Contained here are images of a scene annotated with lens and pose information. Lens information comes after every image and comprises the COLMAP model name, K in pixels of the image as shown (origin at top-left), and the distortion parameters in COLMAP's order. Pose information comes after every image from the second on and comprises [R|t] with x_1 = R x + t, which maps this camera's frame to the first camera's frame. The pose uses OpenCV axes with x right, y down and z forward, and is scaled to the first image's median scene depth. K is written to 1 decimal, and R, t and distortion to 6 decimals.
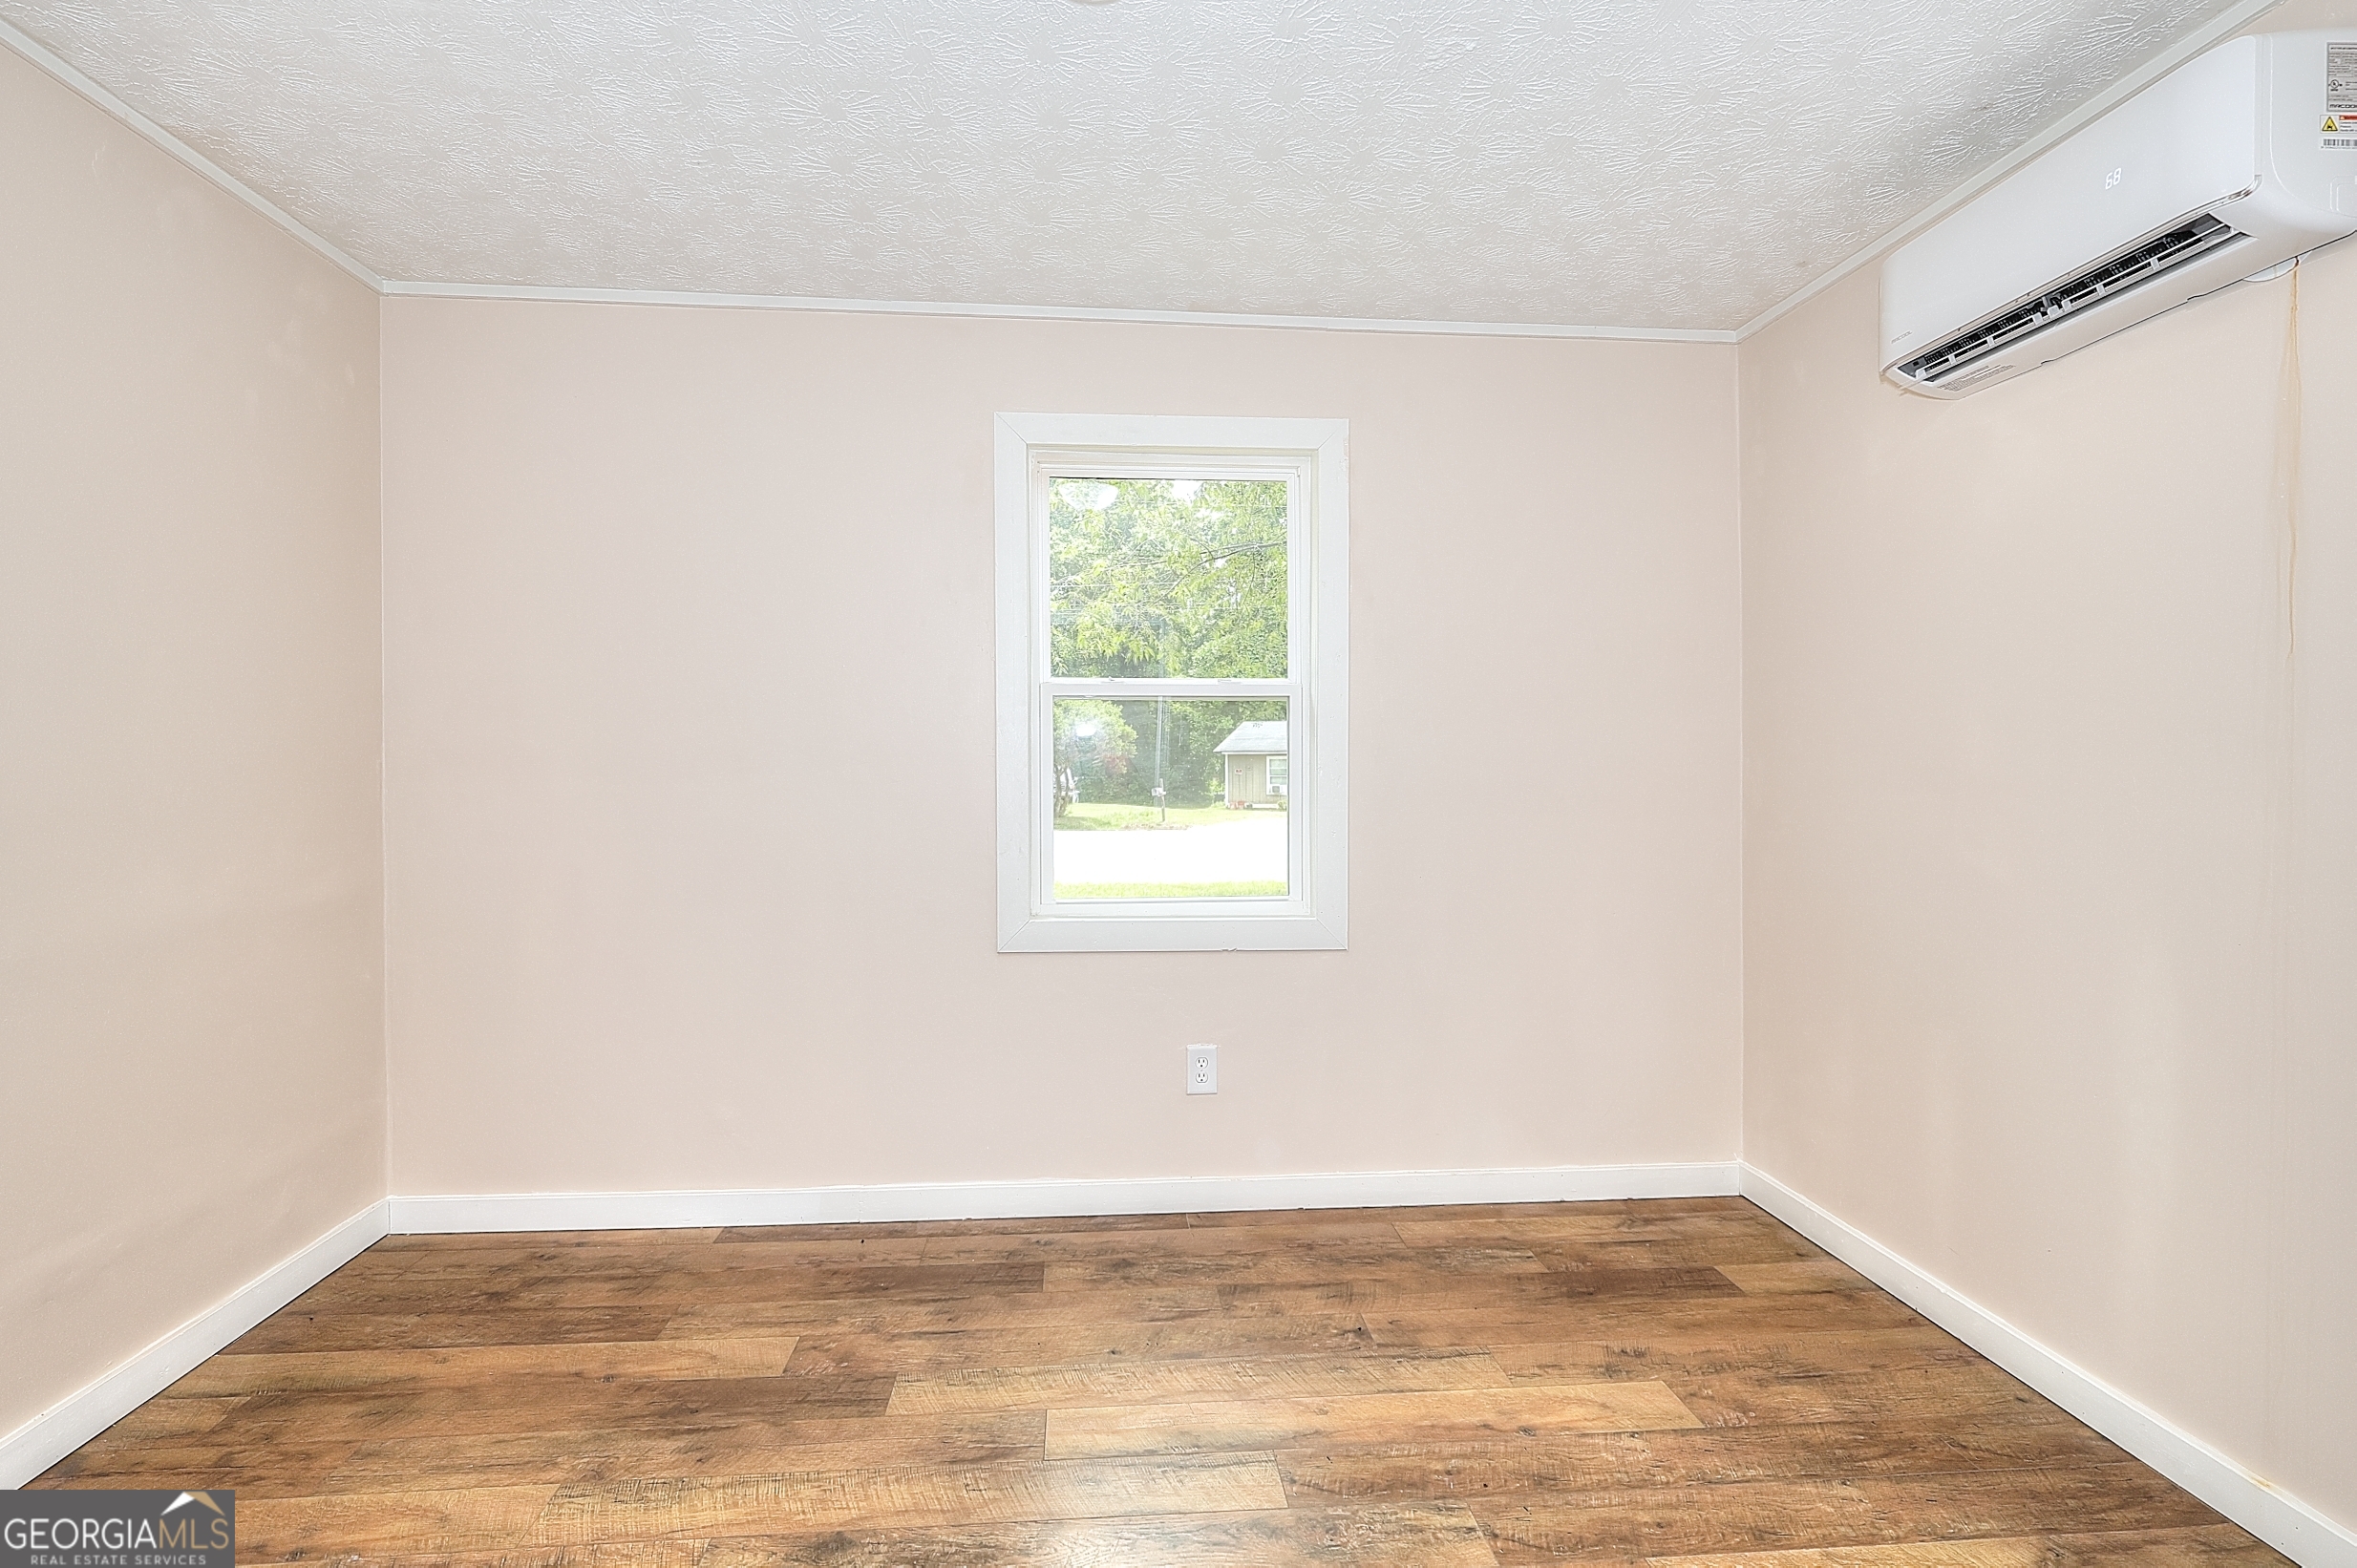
lens RADIAL K [[1093.5, 0, 1176.7], [0, 1093.5, 766.2], [0, 0, 1]] dist [-0.000211, 0.000131]
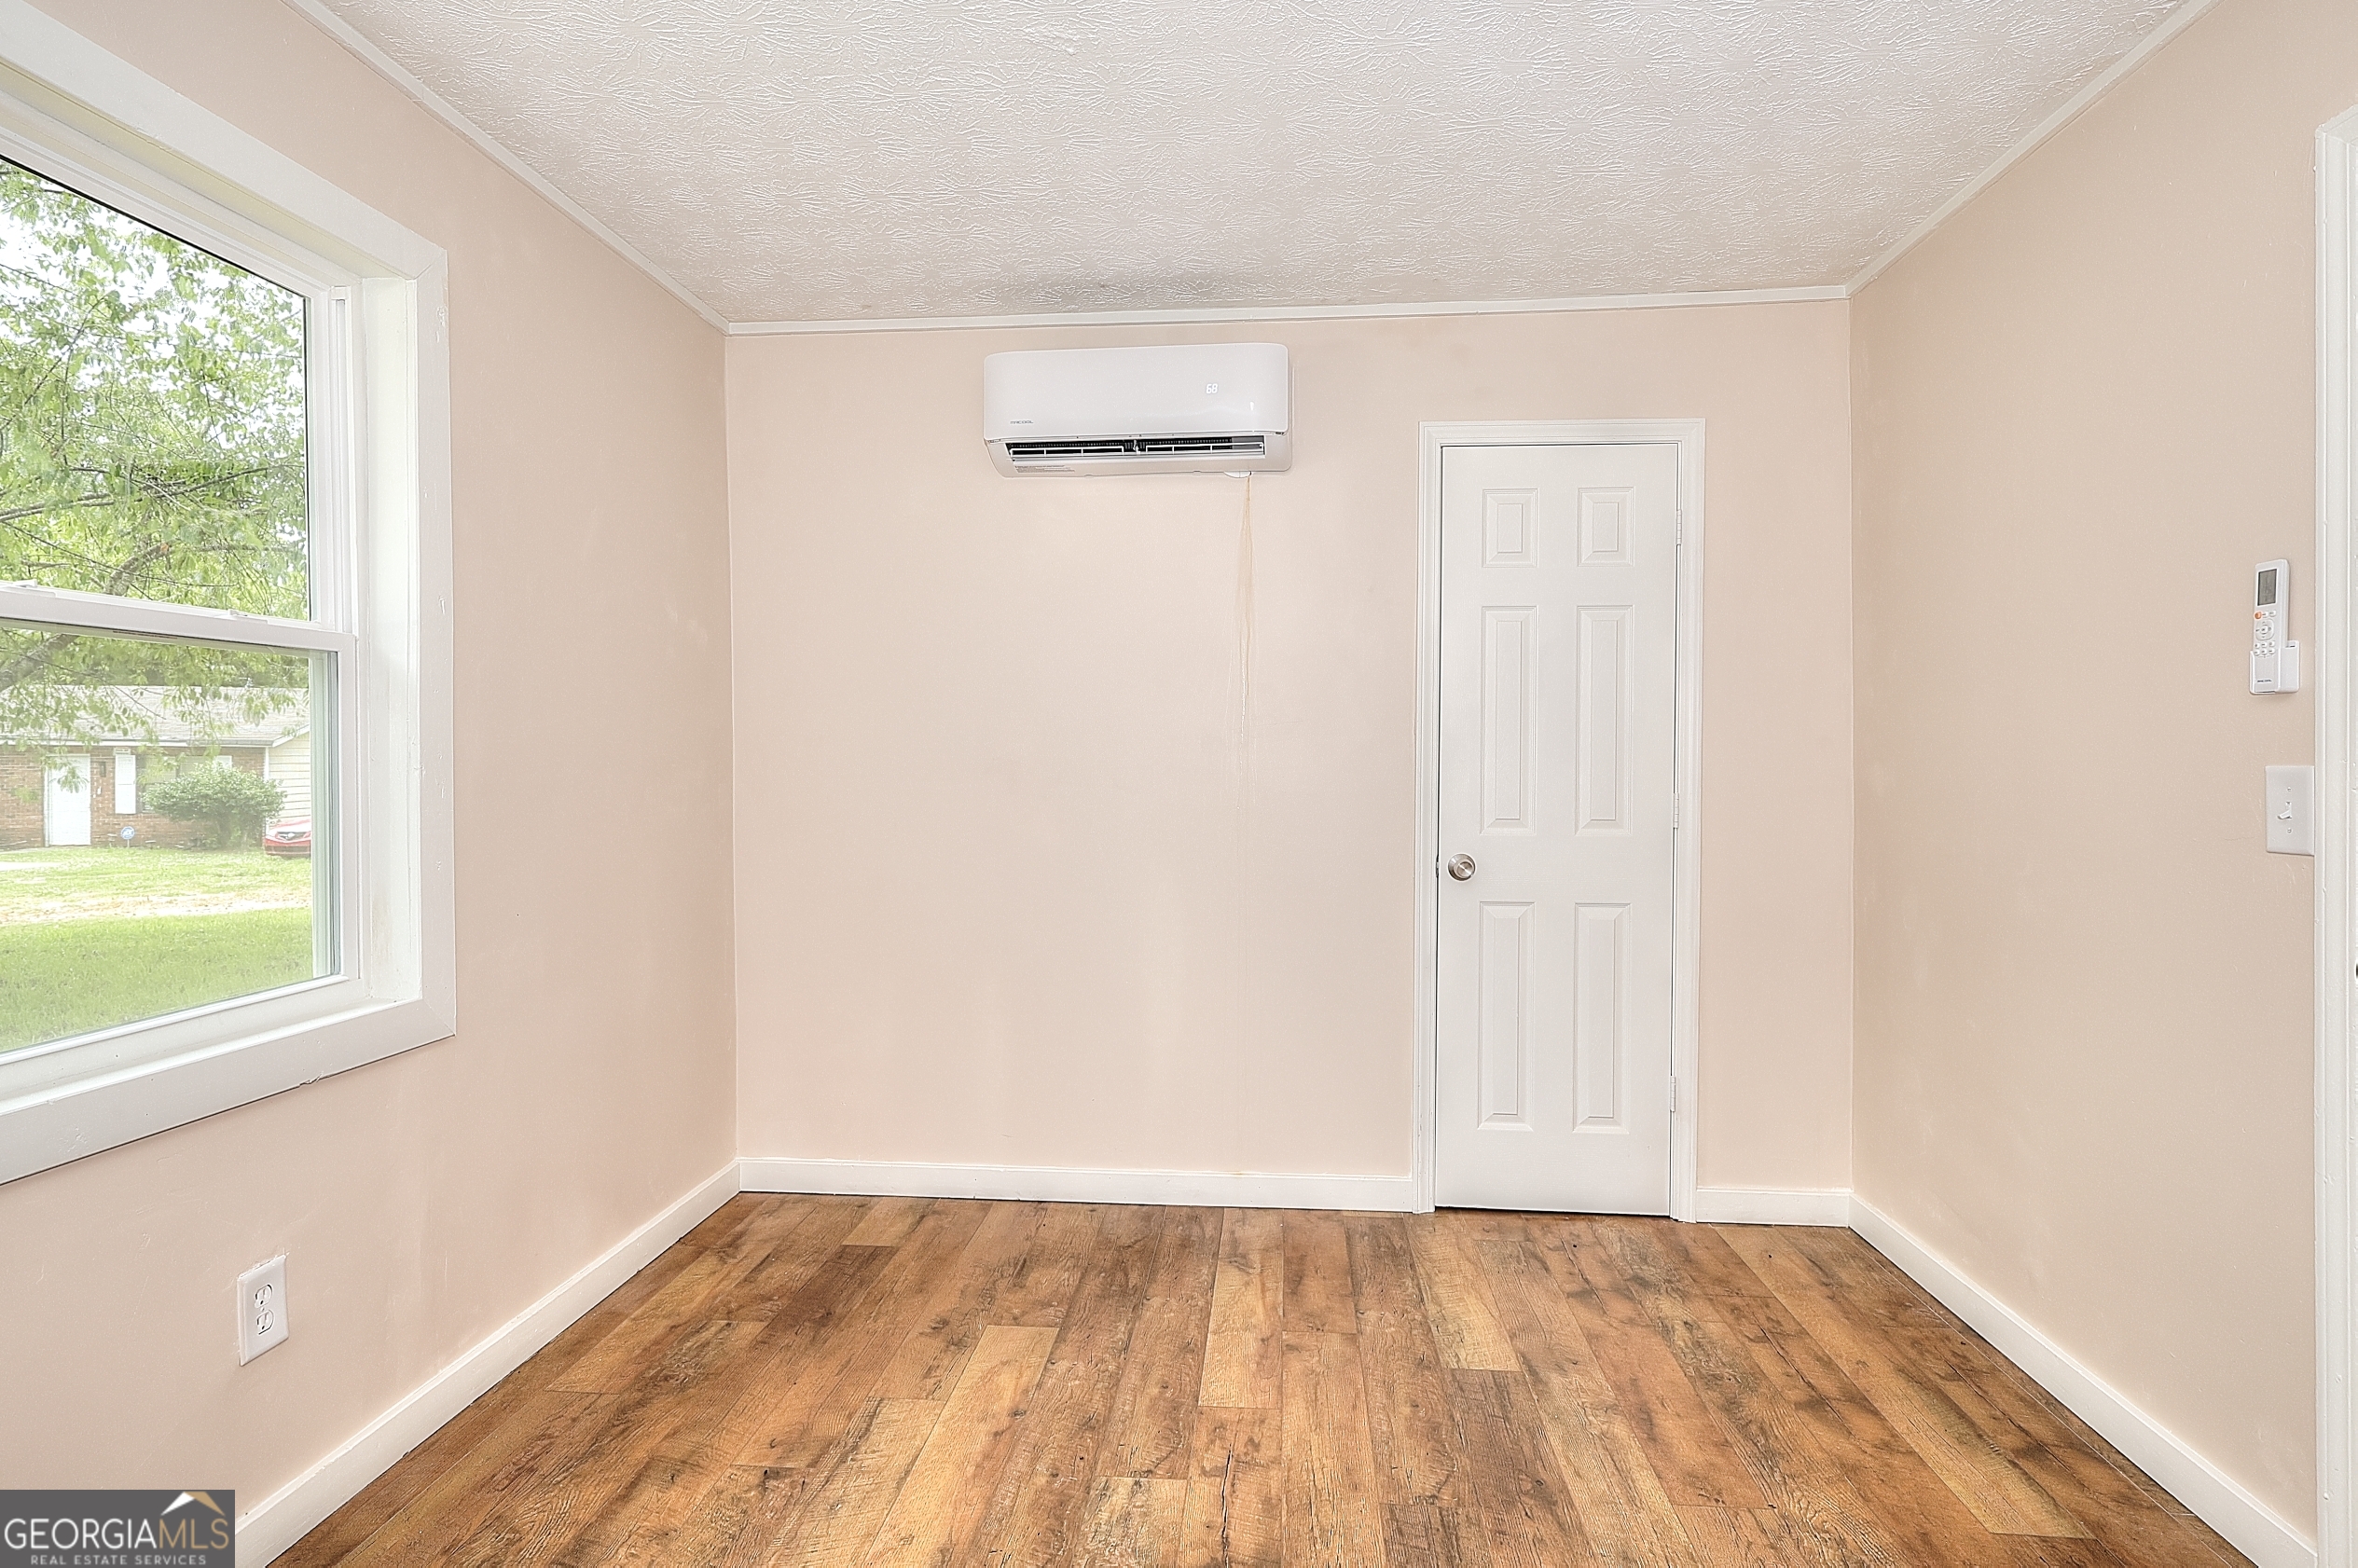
lens RADIAL K [[1146.7, 0, 1181.7], [0, 1146.7, 770.0], [0, 0, 1]] dist [-0.001219, -0.000240]
pose [[0.177293, -0.004497, 0.984148, -0.556846], [0.000234, 0.999990, 0.004528, 0.001656], [-0.984158, -0.000572, 0.177292, 0.521806]]
